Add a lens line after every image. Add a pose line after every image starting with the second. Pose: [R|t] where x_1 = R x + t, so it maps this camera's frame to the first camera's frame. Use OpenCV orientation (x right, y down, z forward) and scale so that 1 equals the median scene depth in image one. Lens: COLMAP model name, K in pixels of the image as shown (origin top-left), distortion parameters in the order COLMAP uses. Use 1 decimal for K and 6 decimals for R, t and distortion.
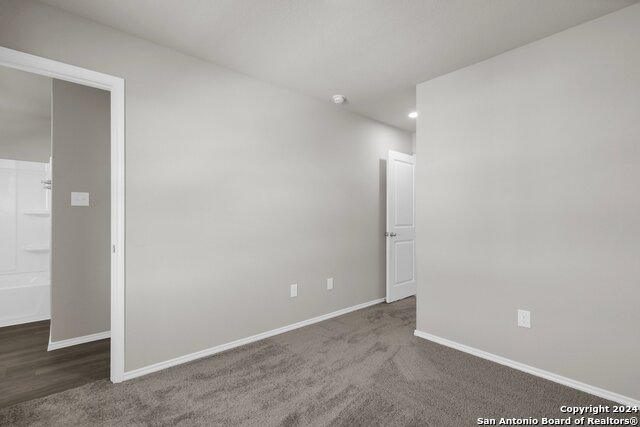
lens RADIAL K [[293.2, 0, 323.5], [0, 293.2, 217.8], [0, 0, 1]] dist [0.000201, 0.000134]
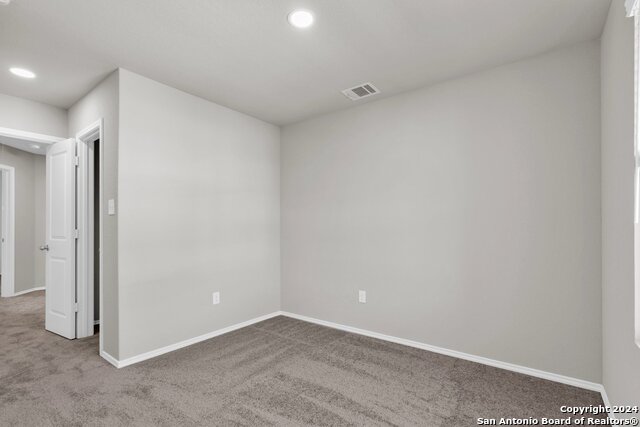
lens RADIAL K [[293.2, 0, 323.5], [0, 293.2, 217.8], [0, 0, 1]] dist [0.000201, 0.000134]
pose [[-0.173854, 0.007981, 0.984739, -0.652468], [-0.008088, 0.999922, -0.009532, -0.026323], [-0.984738, -0.009622, -0.173776, 0.613798]]
